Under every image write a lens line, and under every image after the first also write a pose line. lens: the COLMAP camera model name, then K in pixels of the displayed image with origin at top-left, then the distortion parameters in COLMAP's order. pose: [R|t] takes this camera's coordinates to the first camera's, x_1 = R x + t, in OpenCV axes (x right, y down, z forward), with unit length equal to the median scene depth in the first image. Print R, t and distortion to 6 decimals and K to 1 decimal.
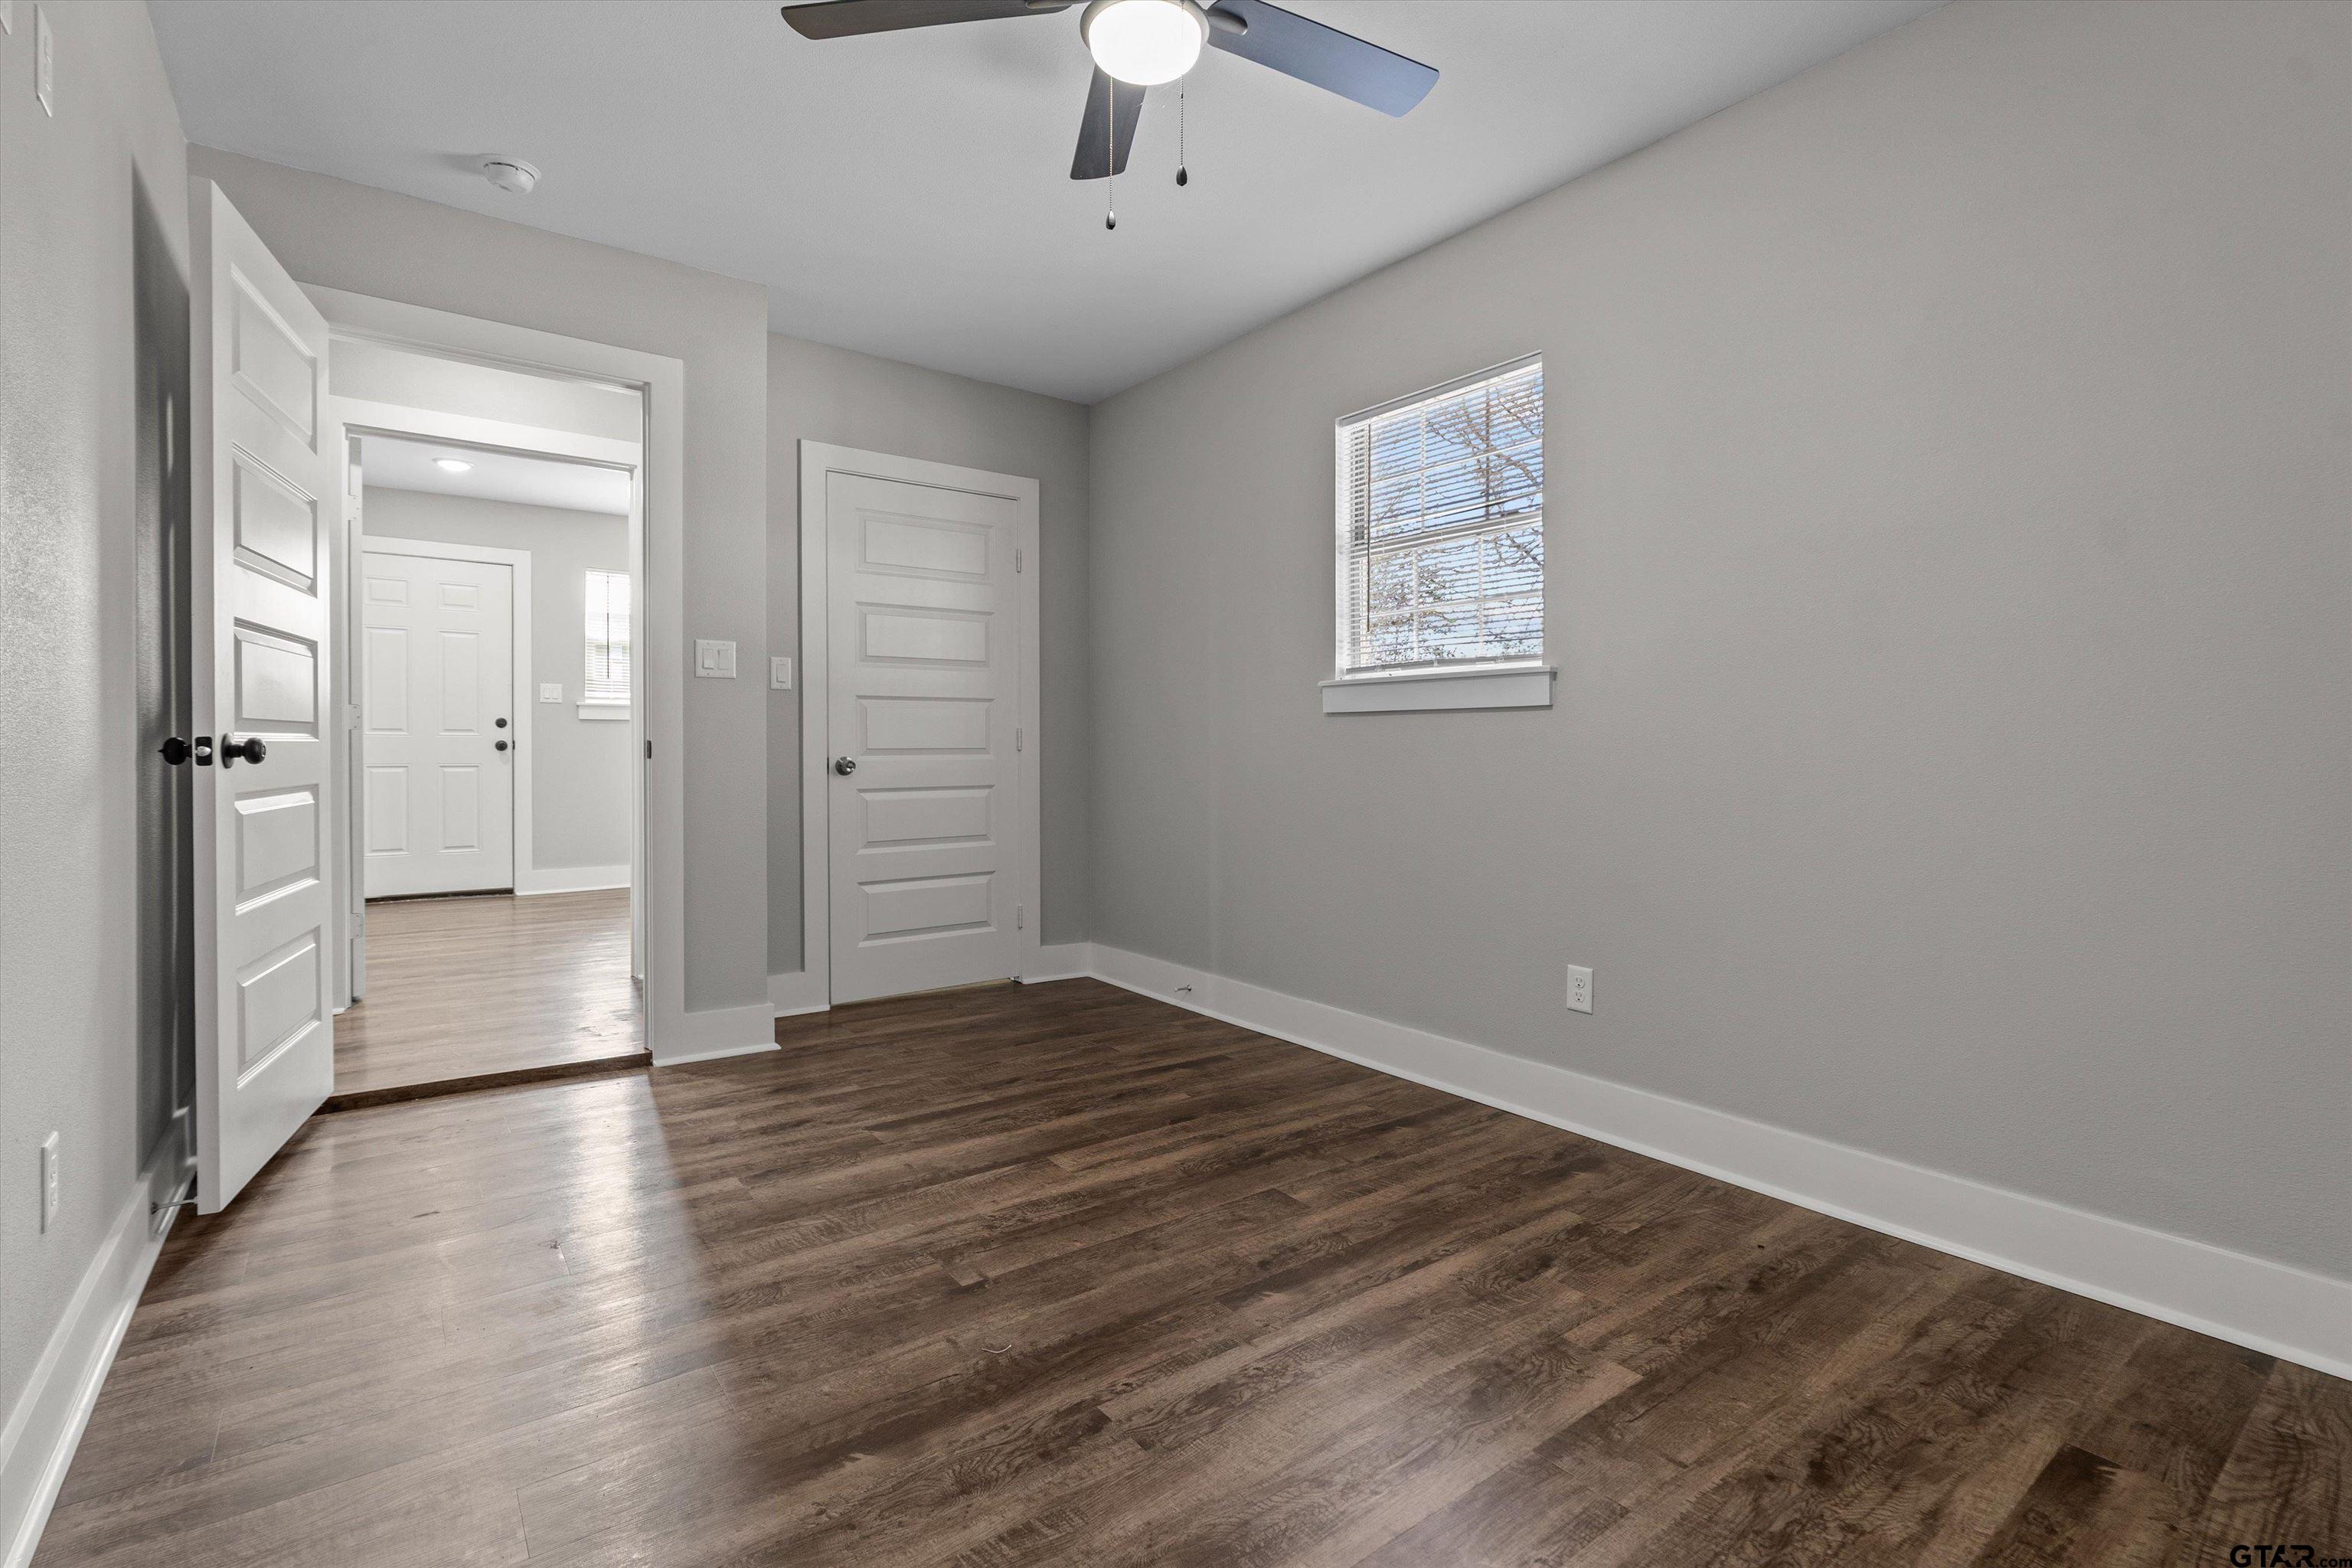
lens RADIAL K [[1074.2, 0, 1176.1], [0, 1074.2, 779.5], [0, 0, 1]] dist [-0.004715, 0.000933]
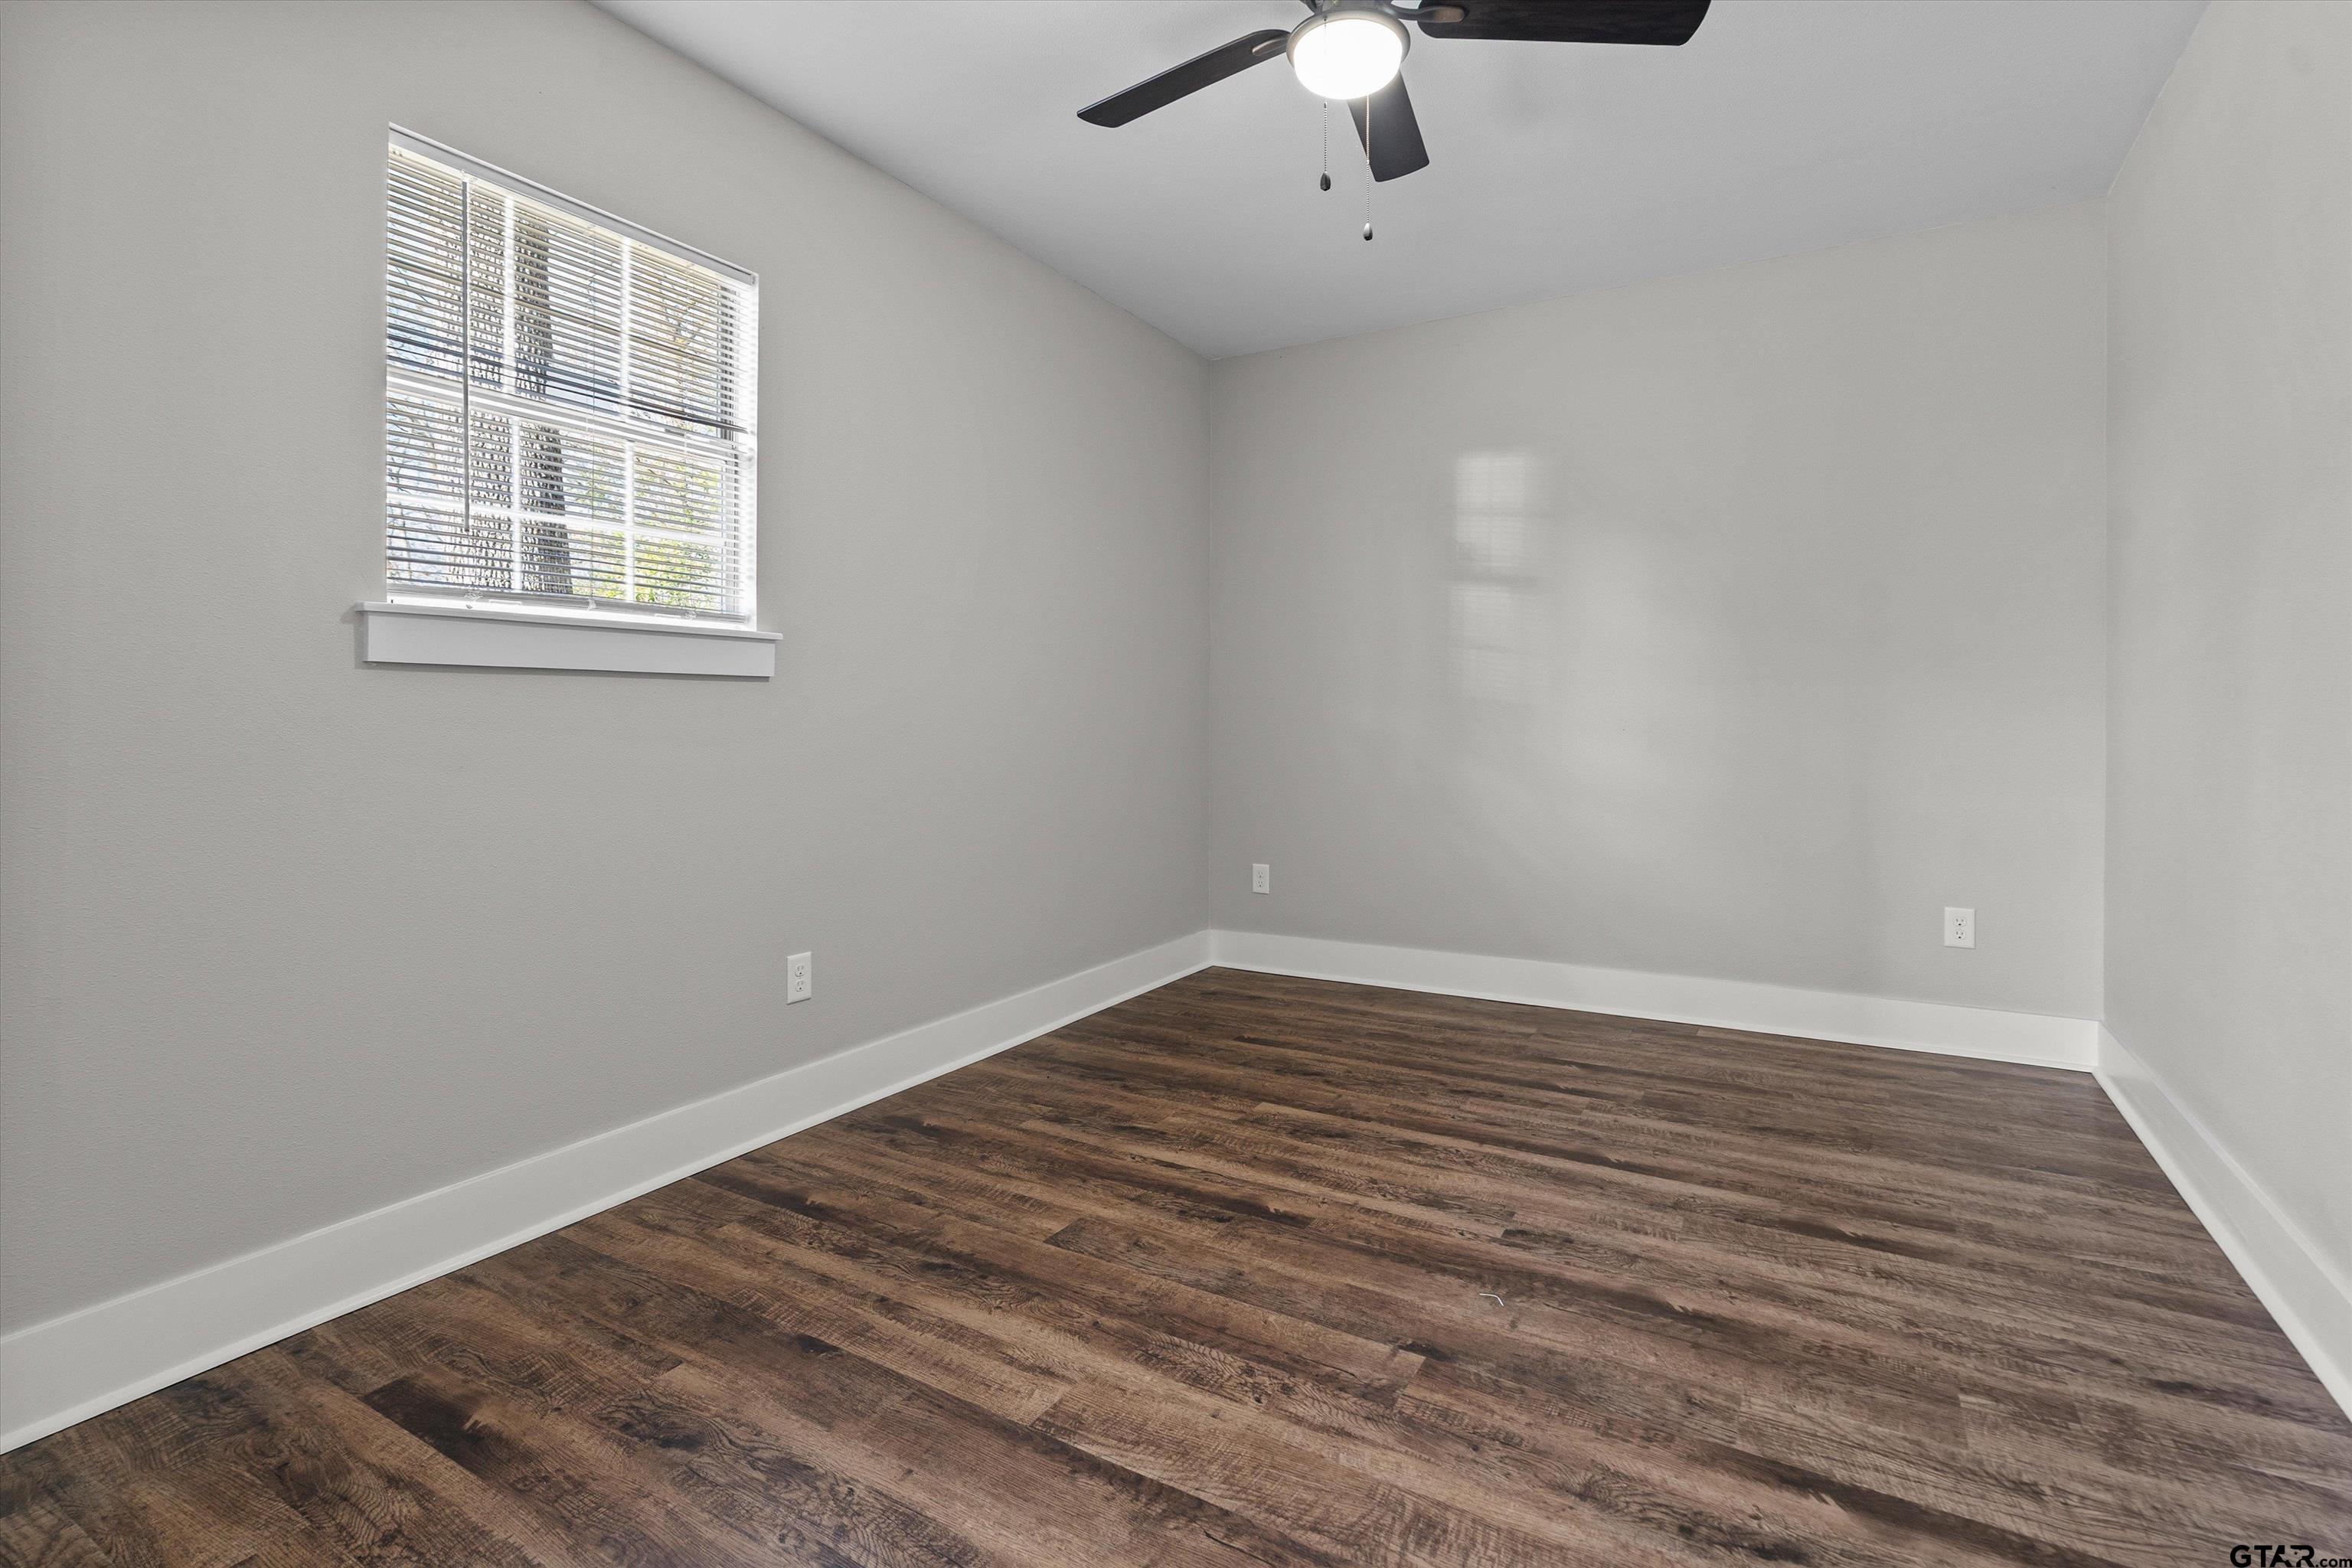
lens RADIAL K [[1074.2, 0, 1204.9], [0, 1074.2, 728.0], [0, 0, 1]] dist [-0.004715, 0.000933]
pose [[-0.389520, -0.010251, 0.920961, -0.791762], [0.025531, 0.999434, 0.021923, -0.046654], [-0.920664, 0.032052, -0.389038, 1.281175]]
